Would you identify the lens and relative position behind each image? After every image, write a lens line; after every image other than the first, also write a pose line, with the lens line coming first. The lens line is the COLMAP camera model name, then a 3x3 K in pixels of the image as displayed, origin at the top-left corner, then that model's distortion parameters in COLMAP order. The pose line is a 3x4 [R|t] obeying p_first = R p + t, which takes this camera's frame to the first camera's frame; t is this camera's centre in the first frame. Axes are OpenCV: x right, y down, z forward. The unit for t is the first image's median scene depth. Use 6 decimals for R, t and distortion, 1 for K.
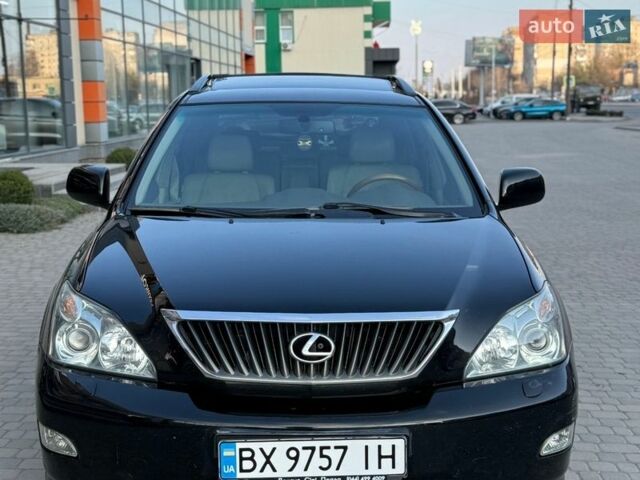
lens RADIAL K [[937.7, 0, 319.1], [0, 937.7, 240.2], [0, 0, 1]] dist [0.121956, 0.000000]
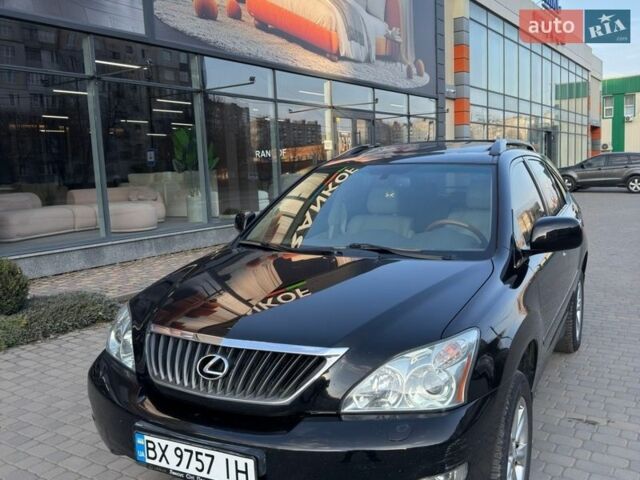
lens RADIAL K [[588.0, 0, 318.4], [0, 588.0, 235.3], [0, 0, 1]] dist [0.055850, 0.000000]
pose [[0.874227, 0.033517, -0.484359, 0.494942], [-0.045050, 0.998910, -0.012187, -0.055056], [0.483423, 0.032474, 0.874784, 0.400373]]
